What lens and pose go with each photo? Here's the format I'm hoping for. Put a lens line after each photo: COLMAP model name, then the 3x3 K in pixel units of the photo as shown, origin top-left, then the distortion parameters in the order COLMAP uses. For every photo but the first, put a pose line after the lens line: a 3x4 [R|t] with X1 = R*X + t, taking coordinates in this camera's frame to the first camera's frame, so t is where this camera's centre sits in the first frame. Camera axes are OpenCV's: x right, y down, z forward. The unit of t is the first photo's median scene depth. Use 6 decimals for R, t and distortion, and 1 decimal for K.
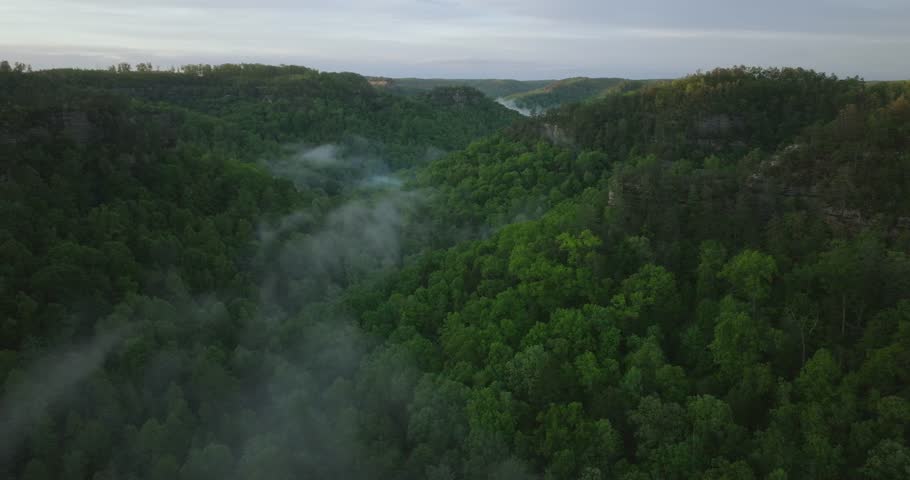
lens RADIAL K [[646.4, 0, 454.8], [0, 646.4, 239.9], [0, 0, 1]] dist [0.000494, 0.001512]
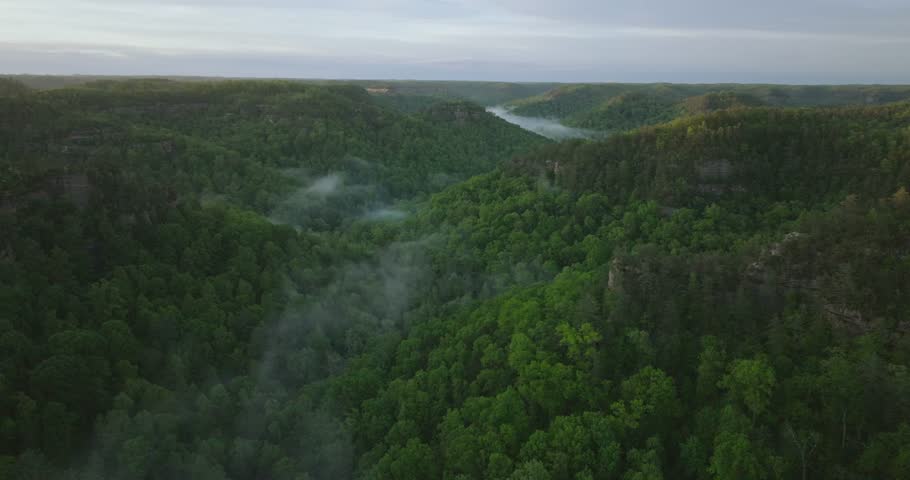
lens RADIAL K [[646.4, 0, 455.0], [0, 646.4, 238.6], [0, 0, 1]] dist [0.000494, 0.001512]
pose [[0.999996, 0.002690, -0.001038, 0.000972], [-0.002690, 0.999996, 0.000372, -0.109965], [0.001039, -0.000369, 0.999999, 0.000996]]
